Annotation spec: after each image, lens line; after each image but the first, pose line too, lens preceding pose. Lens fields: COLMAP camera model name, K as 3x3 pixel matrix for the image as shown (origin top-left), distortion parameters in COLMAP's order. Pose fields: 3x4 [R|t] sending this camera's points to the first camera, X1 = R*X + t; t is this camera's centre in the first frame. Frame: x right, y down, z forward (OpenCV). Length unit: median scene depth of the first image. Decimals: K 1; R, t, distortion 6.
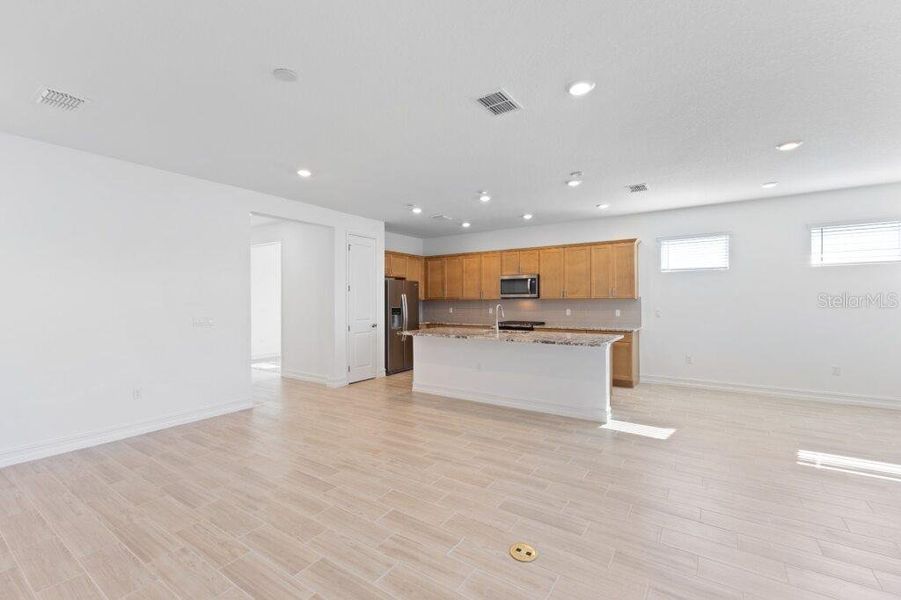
lens RADIAL K [[387.6, 0, 447.7], [0, 387.6, 297.5], [0, 0, 1]] dist [0.004842, 0.000093]
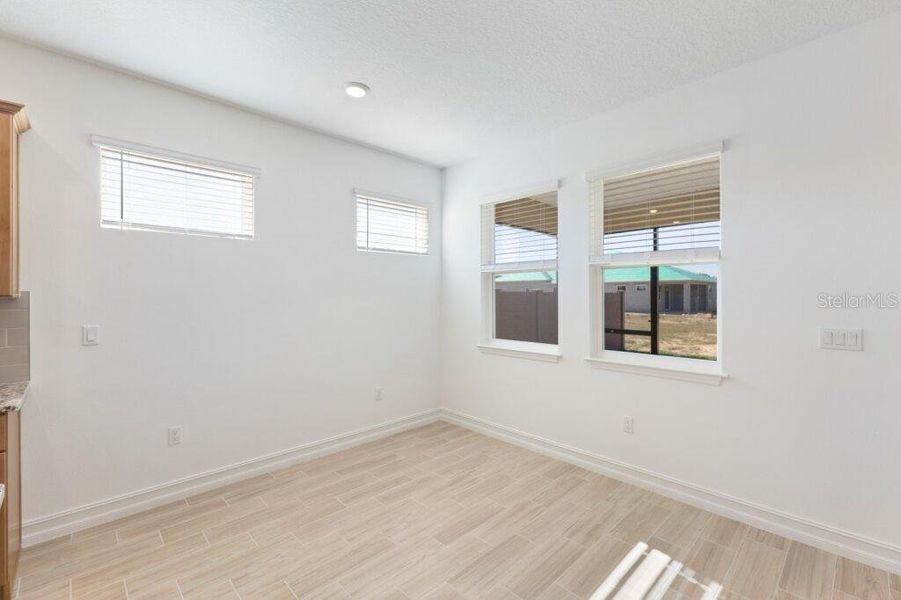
lens RADIAL K [[387.6, 0, 455.5], [0, 387.6, 295.9], [0, 0, 1]] dist [0.004842, 0.000093]
pose [[0.185630, 0.000396, 0.982620, 0.214127], [-0.004181, 0.999991, 0.000387, 0.000885], [-0.982611, -0.004180, 0.185630, 0.519774]]
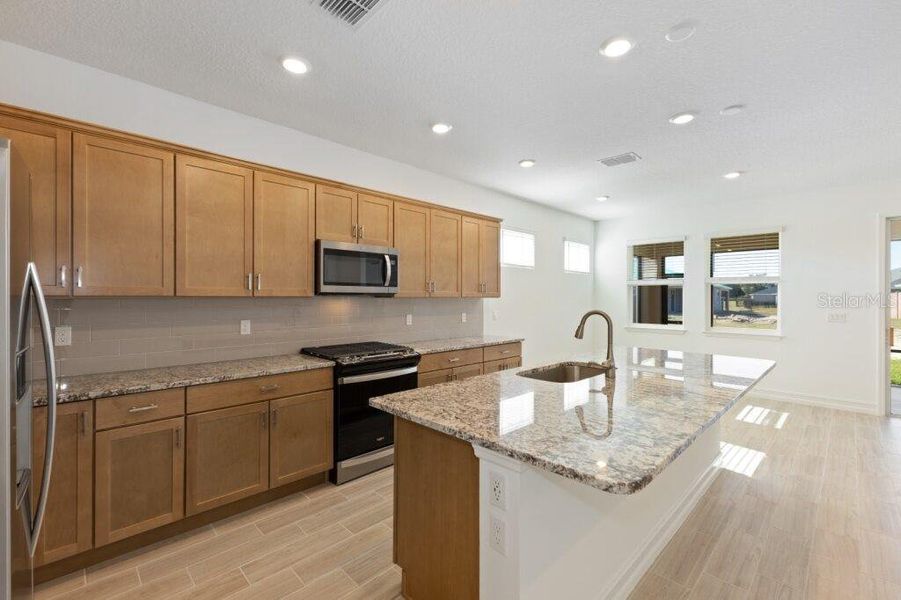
lens RADIAL K [[387.6, 0, 447.4], [0, 387.6, 299.3], [0, 0, 1]] dist [0.004842, 0.000093]
pose [[0.192385, -0.000605, 0.981319, -0.247905], [-0.009533, 0.999951, 0.002485, 0.005191], [-0.981273, -0.009833, 0.192370, 0.829543]]
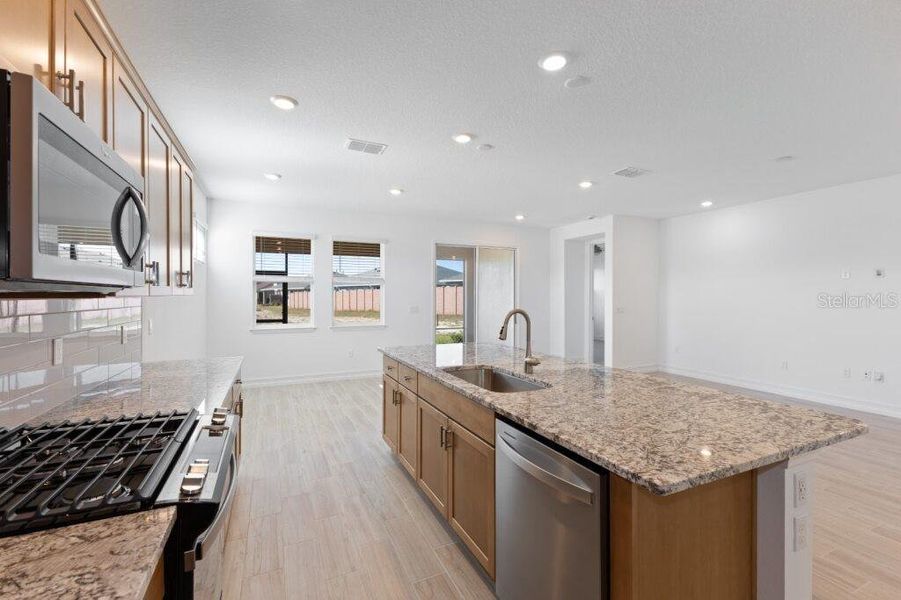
lens RADIAL K [[387.6, 0, 447.3], [0, 387.6, 303.2], [0, 0, 1]] dist [0.004842, 0.000093]
pose [[-0.857925, -0.008721, 0.513700, -0.014829], [-0.001199, 0.999887, 0.014972, 0.004296], [-0.513773, 0.012229, -0.857839, 1.085315]]
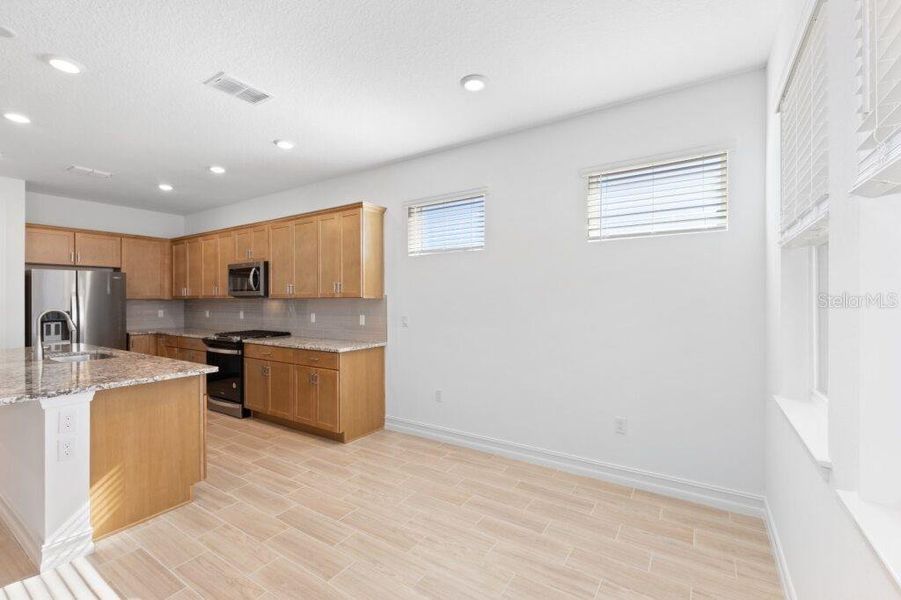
lens RADIAL K [[387.6, 0, 454.7], [0, 387.6, 299.5], [0, 0, 1]] dist [0.004842, 0.000093]
pose [[0.999214, 0.000383, 0.039637, 0.530828], [-0.000583, 0.999987, 0.005034, 0.002304], [-0.039635, -0.005053, 0.999201, 0.322381]]
